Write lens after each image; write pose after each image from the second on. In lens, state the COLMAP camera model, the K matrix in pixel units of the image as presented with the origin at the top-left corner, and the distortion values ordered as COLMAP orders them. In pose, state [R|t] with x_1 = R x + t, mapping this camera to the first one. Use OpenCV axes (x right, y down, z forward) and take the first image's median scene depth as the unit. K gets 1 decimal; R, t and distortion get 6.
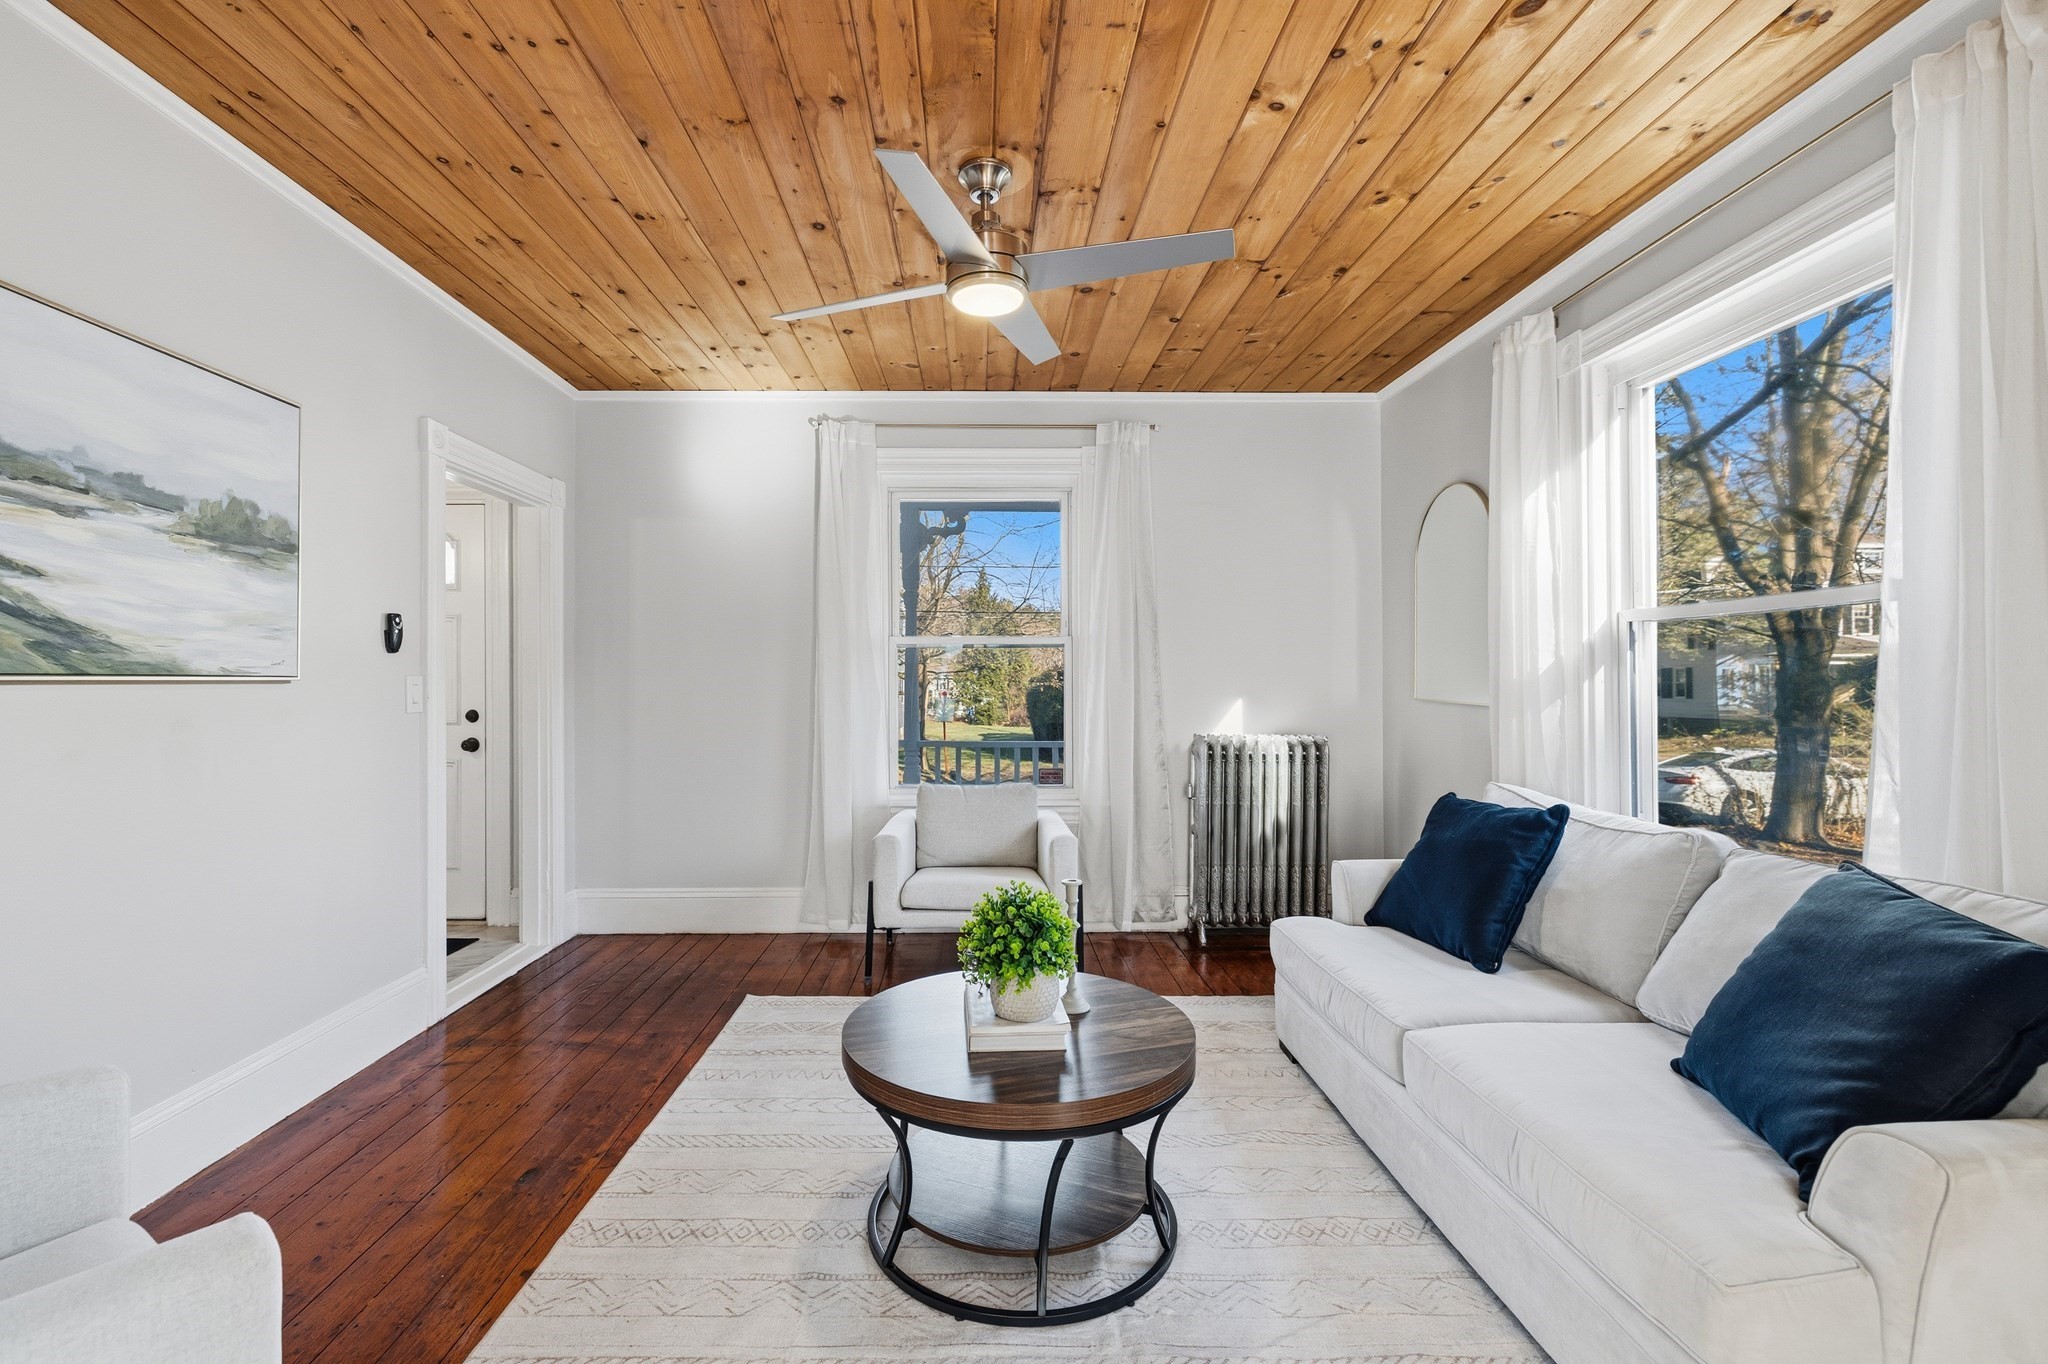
lens RADIAL K [[884.6, 0, 991.9], [0, 884.6, 682.9], [0, 0, 1]] dist [0.001117, 0.000117]
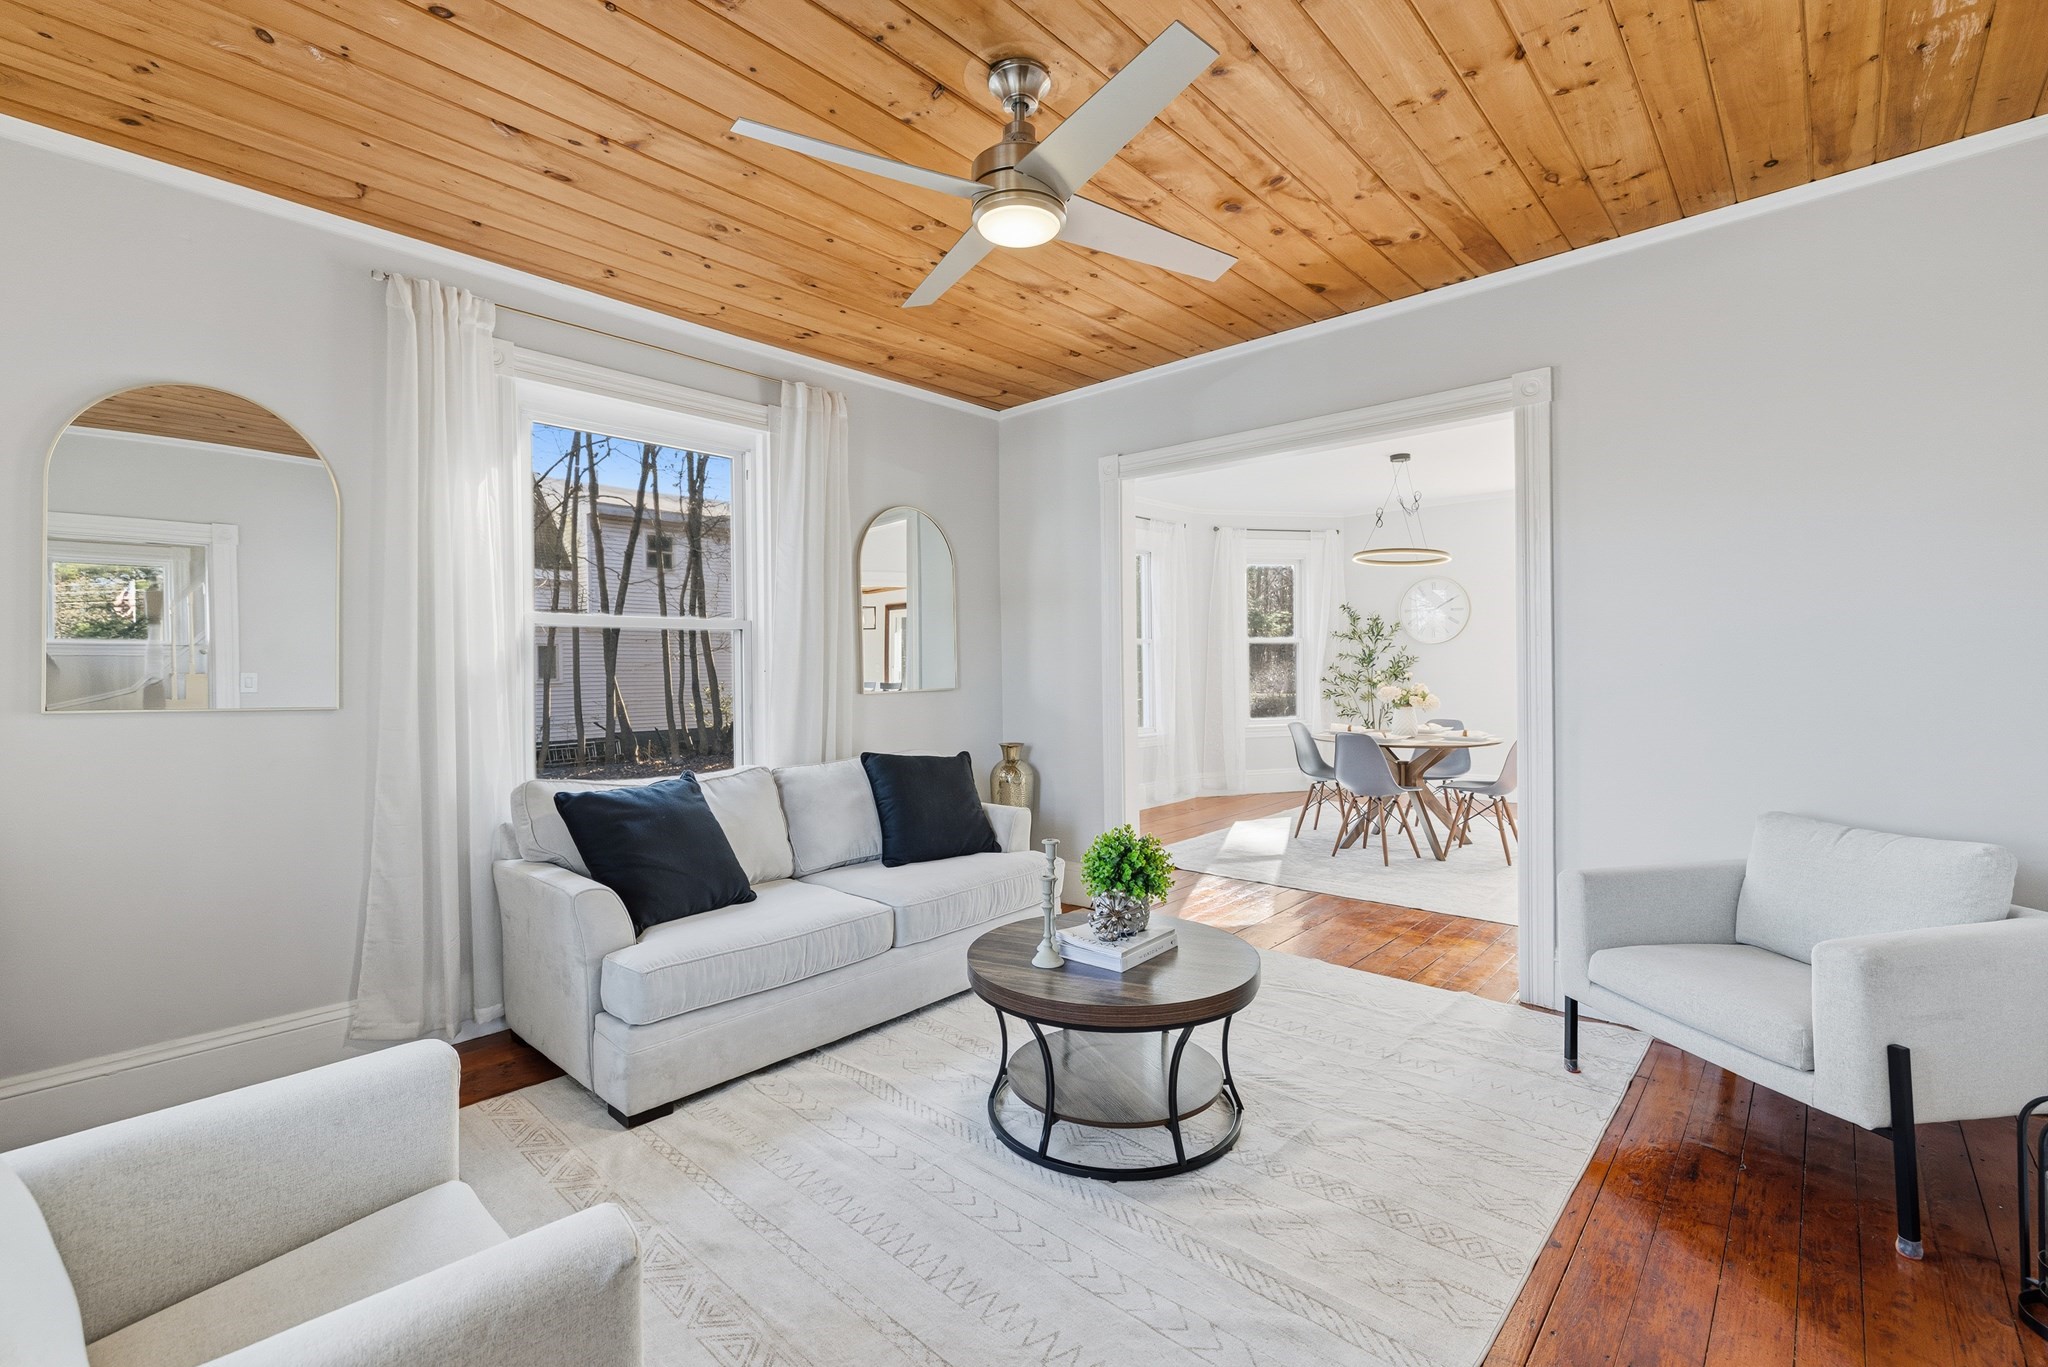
lens RADIAL K [[889.9, 0, 1017.8], [0, 889.9, 670.4], [0, 0, 1]] dist [0.000737, 0.000144]
pose [[-0.722166, 0.010513, 0.691640, -0.658381], [0.015074, 0.999886, 0.000541, 0.000480], [-0.691556, 0.010816, -0.722242, 1.789907]]
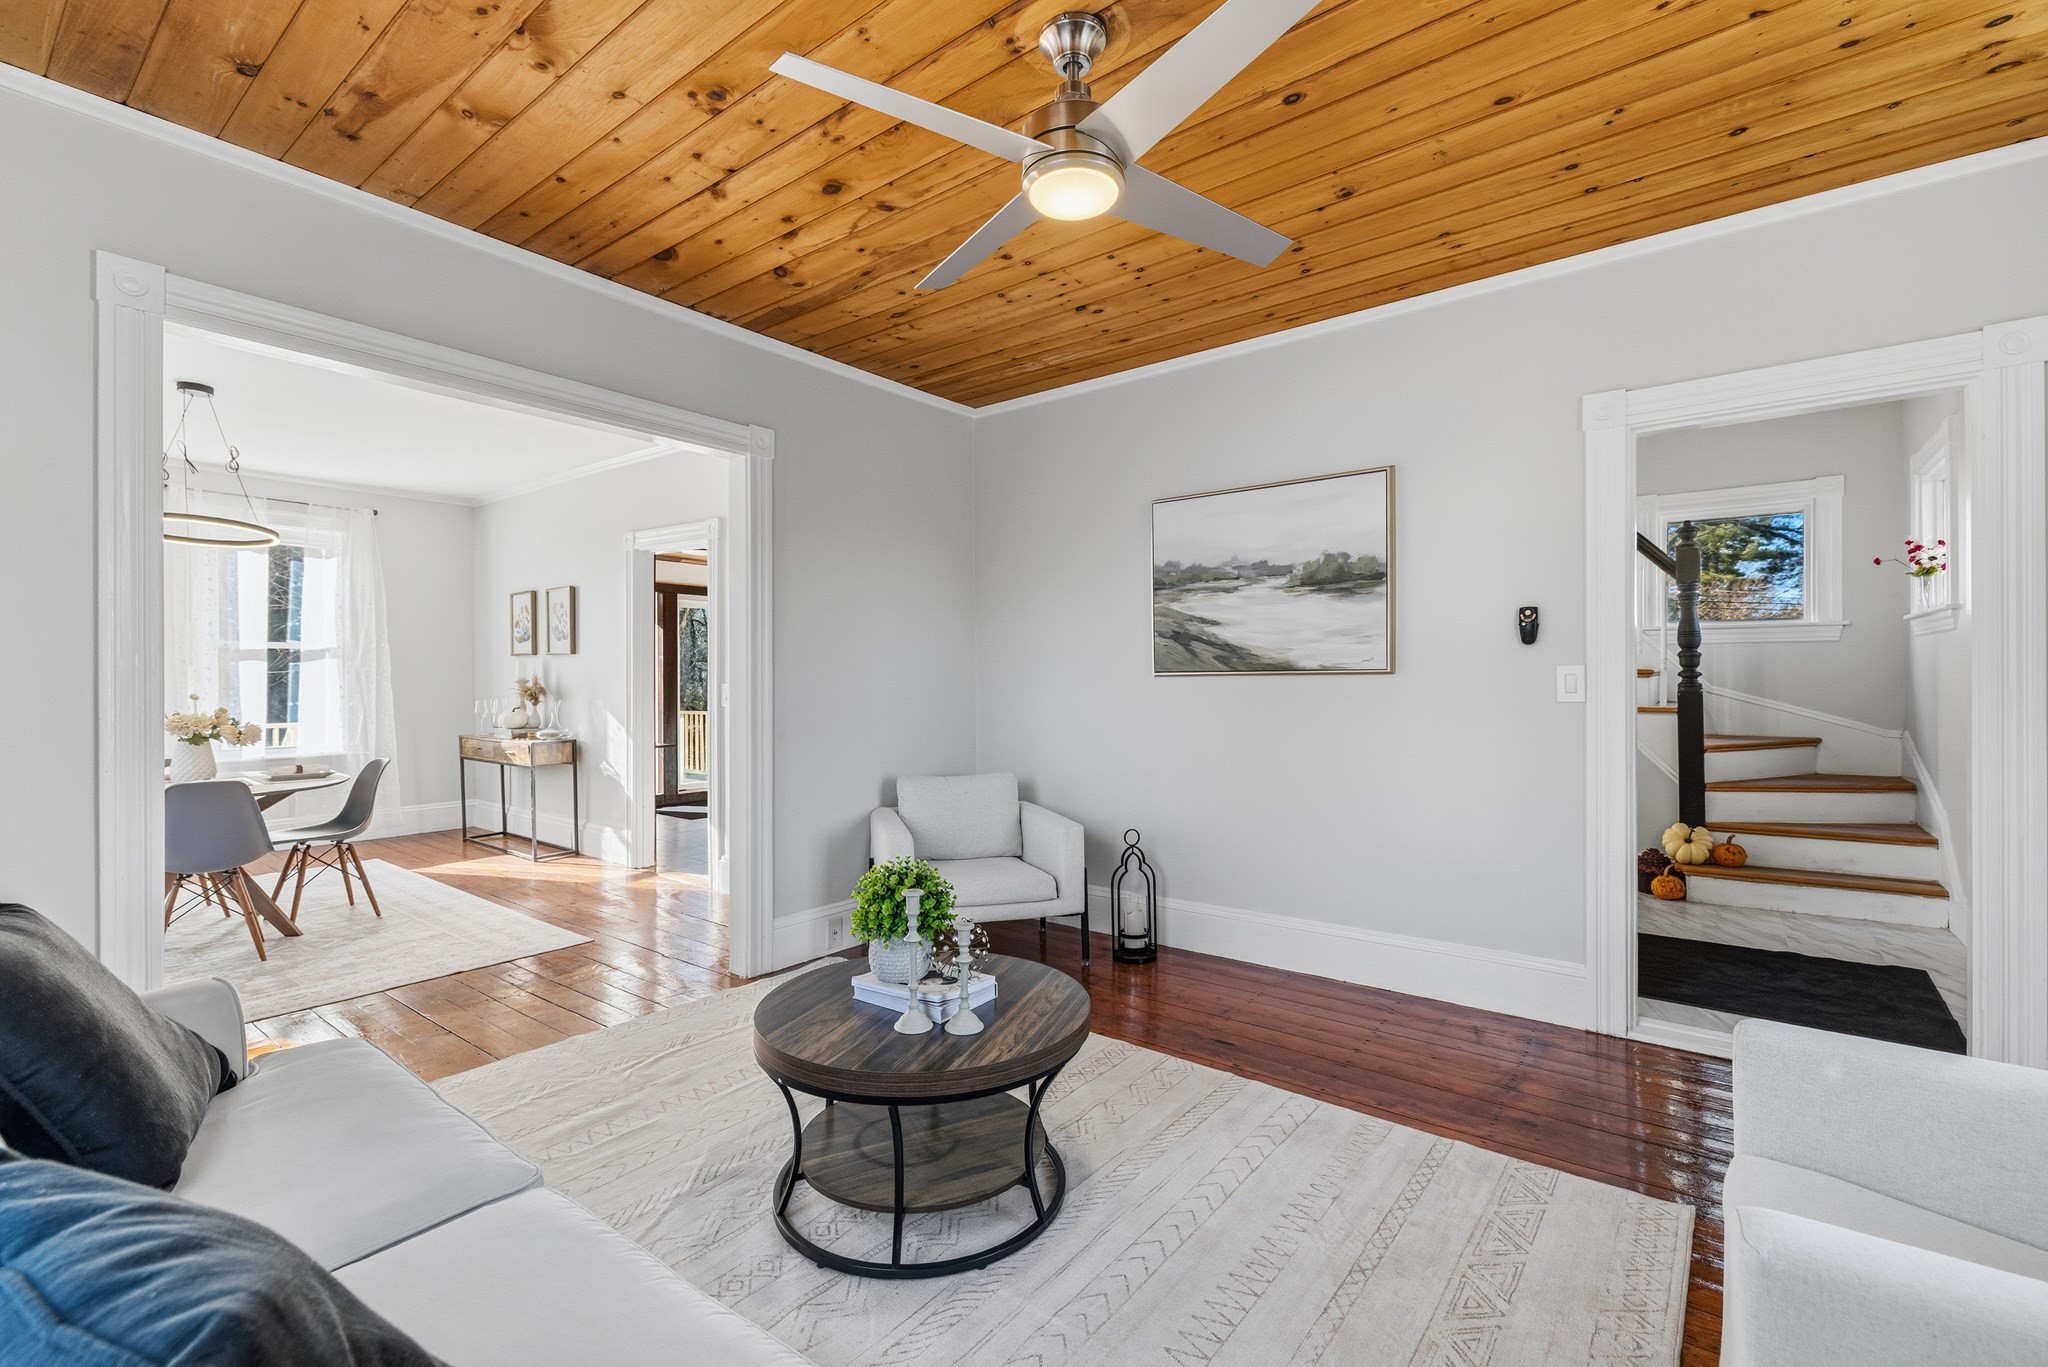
lens RADIAL K [[893.0, 0, 1024.0], [0, 893.0, 683.5], [0, 0, 1]] dist [-0.000493, -0.000067]
pose [[-0.624826, 0.009992, -0.780700, 0.714101], [0.007059, 0.999950, 0.007149, 0.001126], [0.780732, -0.001044, -0.624865, 1.604868]]
